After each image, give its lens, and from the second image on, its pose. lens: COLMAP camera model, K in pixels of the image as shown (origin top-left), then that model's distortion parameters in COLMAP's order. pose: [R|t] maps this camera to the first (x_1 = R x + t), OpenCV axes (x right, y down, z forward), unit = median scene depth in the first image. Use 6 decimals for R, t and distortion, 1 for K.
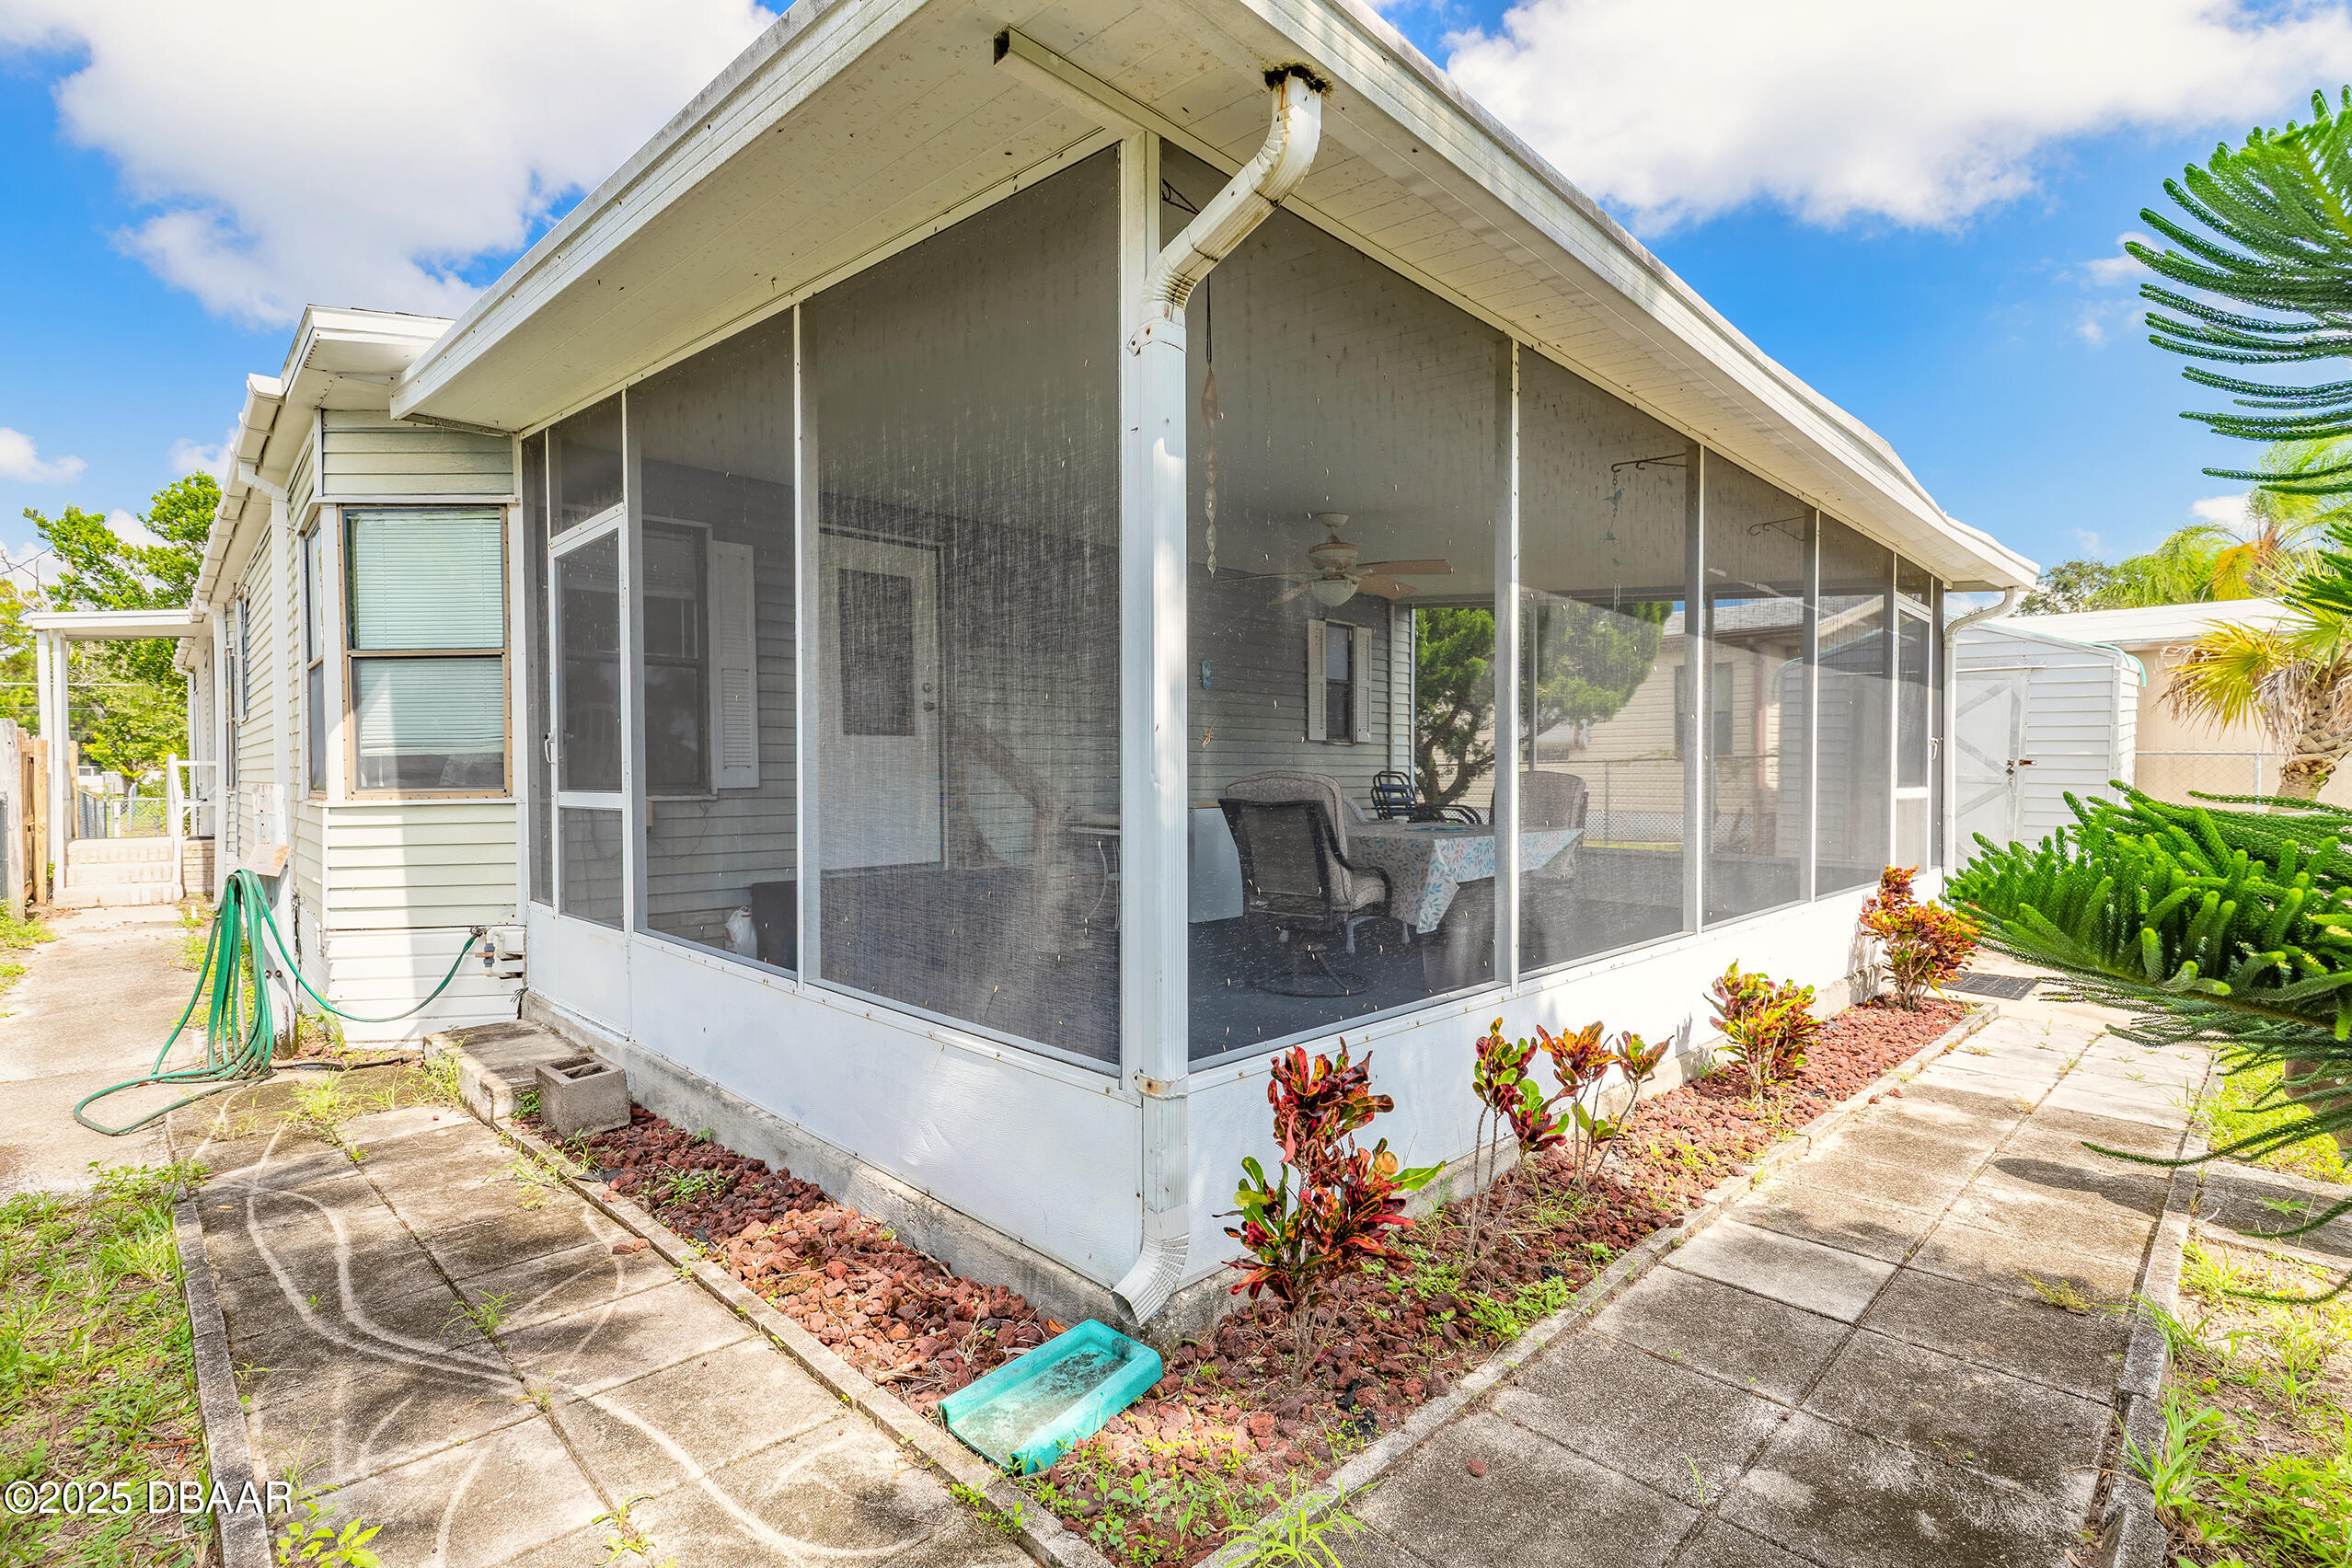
lens RADIAL K [[1058.9, 0, 1177.1], [0, 1058.9, 790.7], [0, 0, 1]] dist [0.005001, -0.001271]
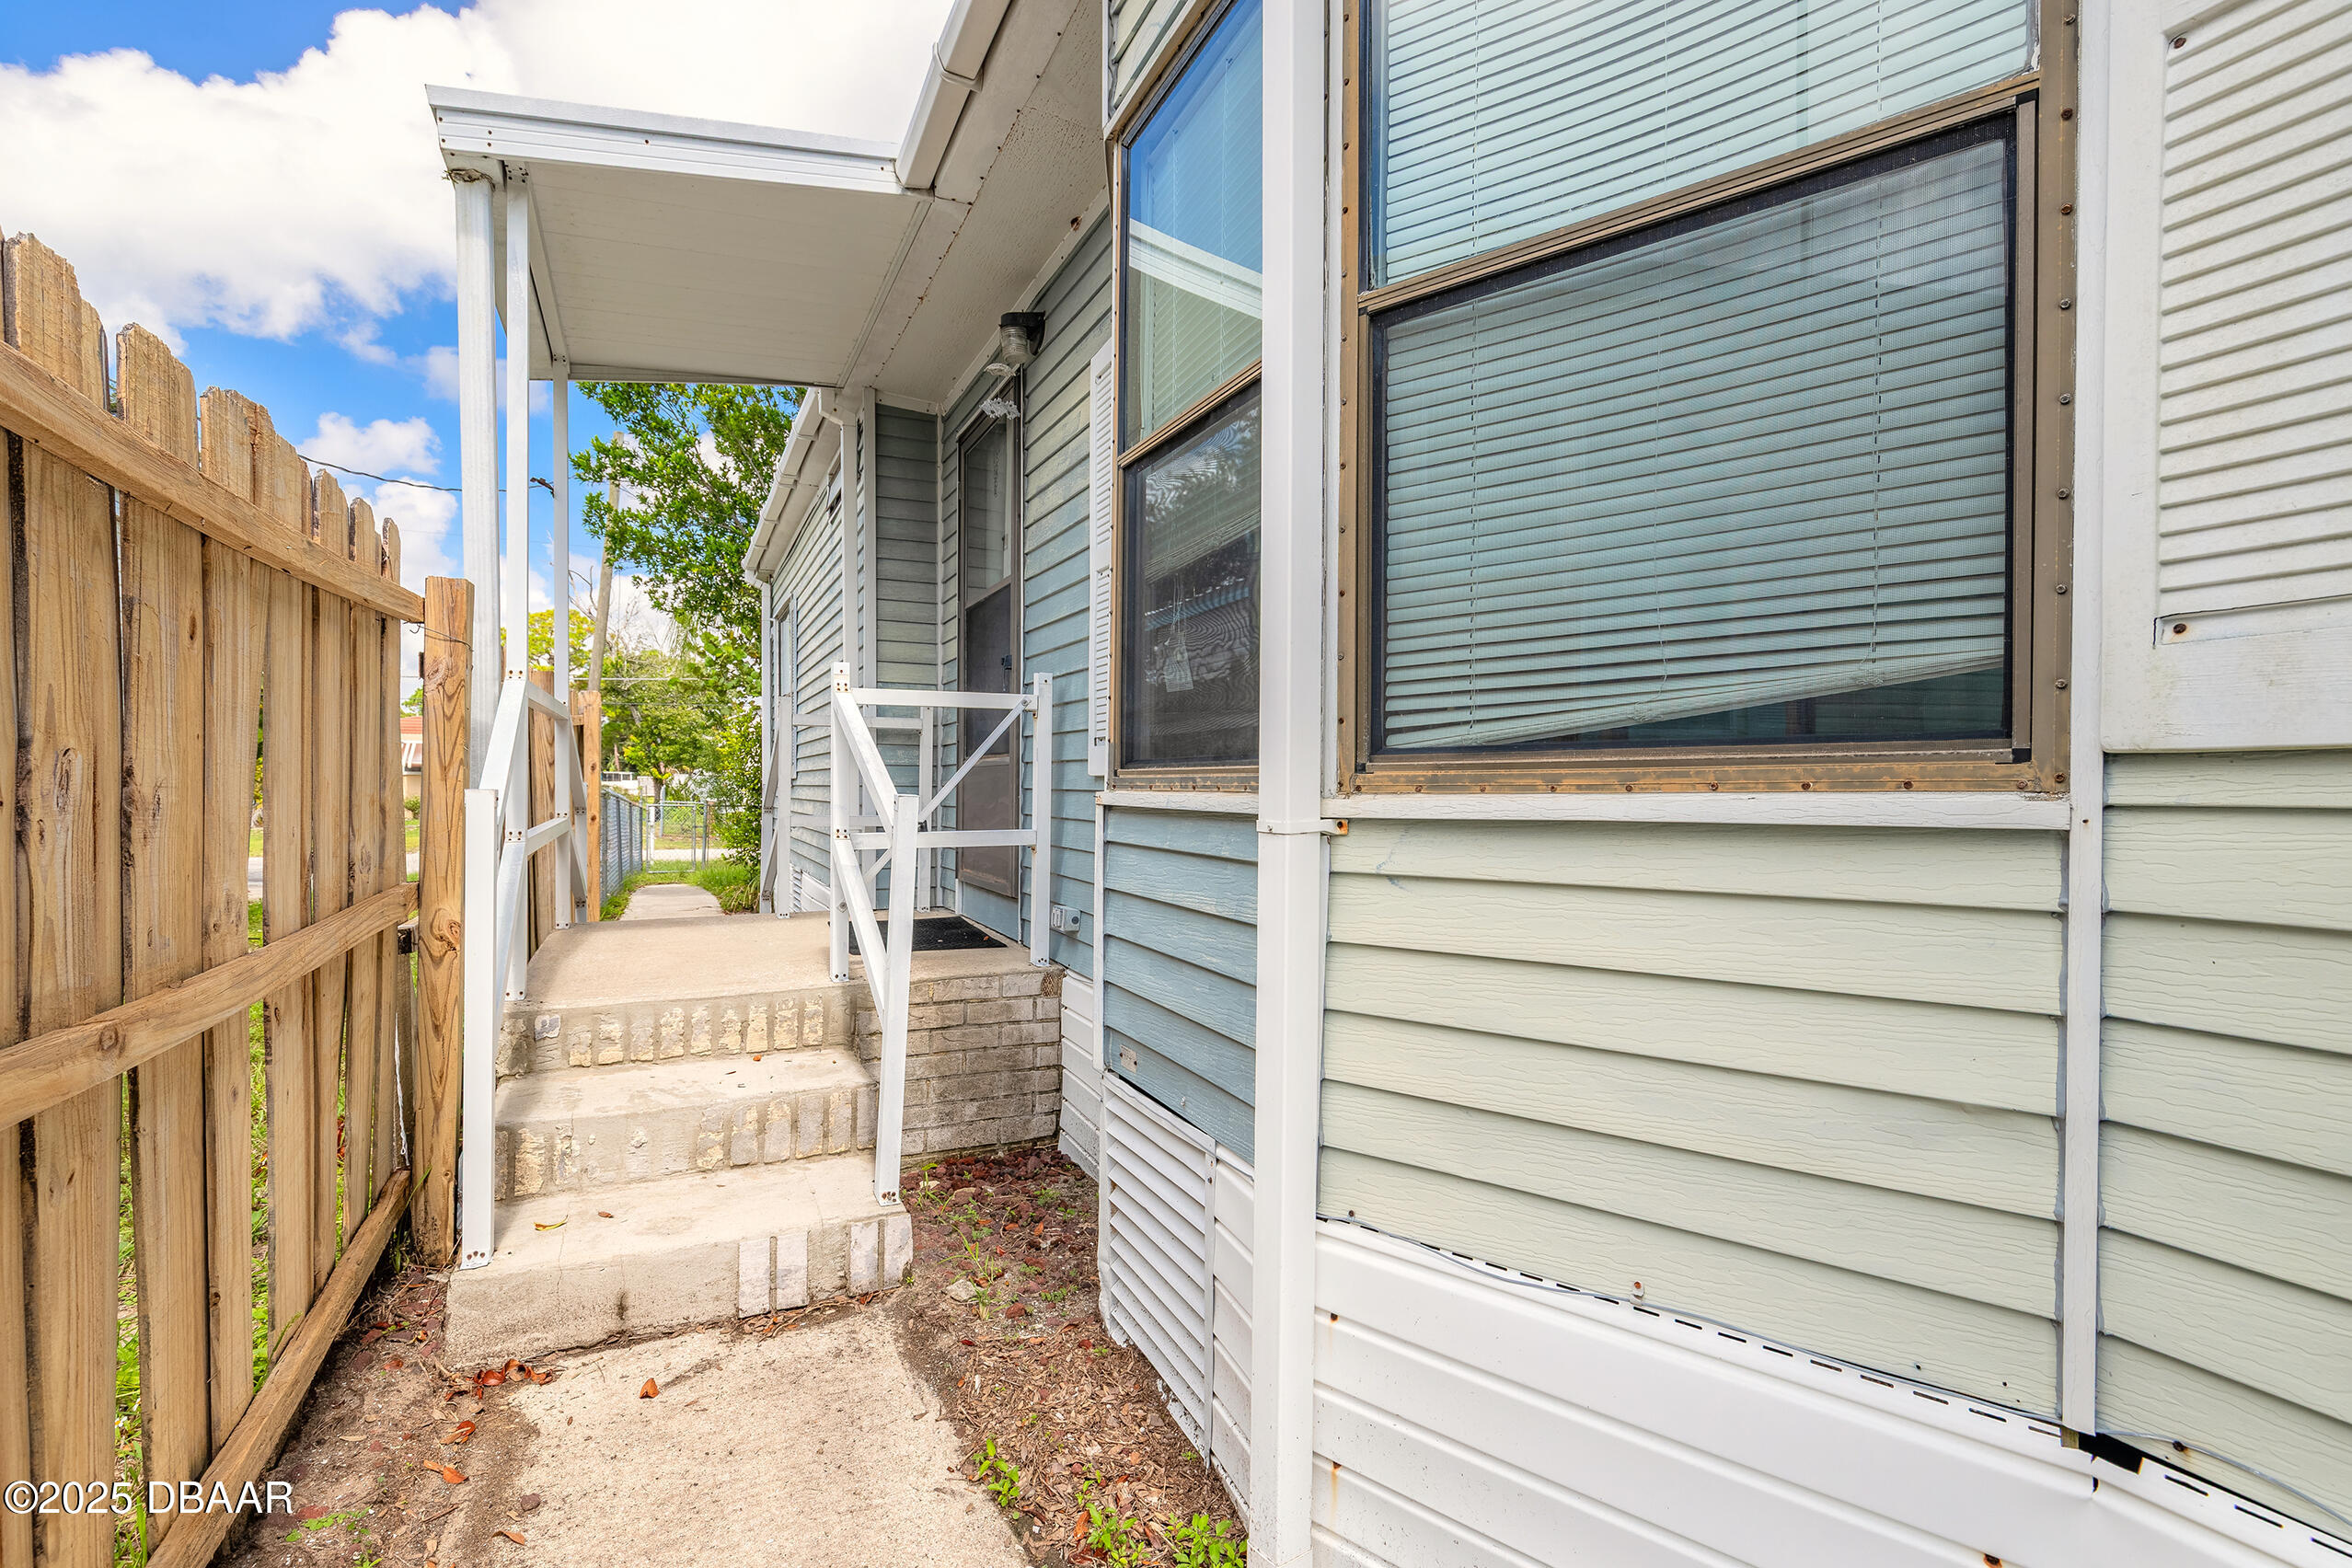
lens RADIAL K [[1058.9, 0, 1172.7], [0, 1058.9, 784.7], [0, 0, 1]] dist [0.005001, -0.001271]
pose [[0.948204, 0.005281, -0.317618, -0.235115], [-0.009807, 0.999872, -0.012652, -0.000292], [0.317511, 0.015111, 0.948134, 0.231902]]
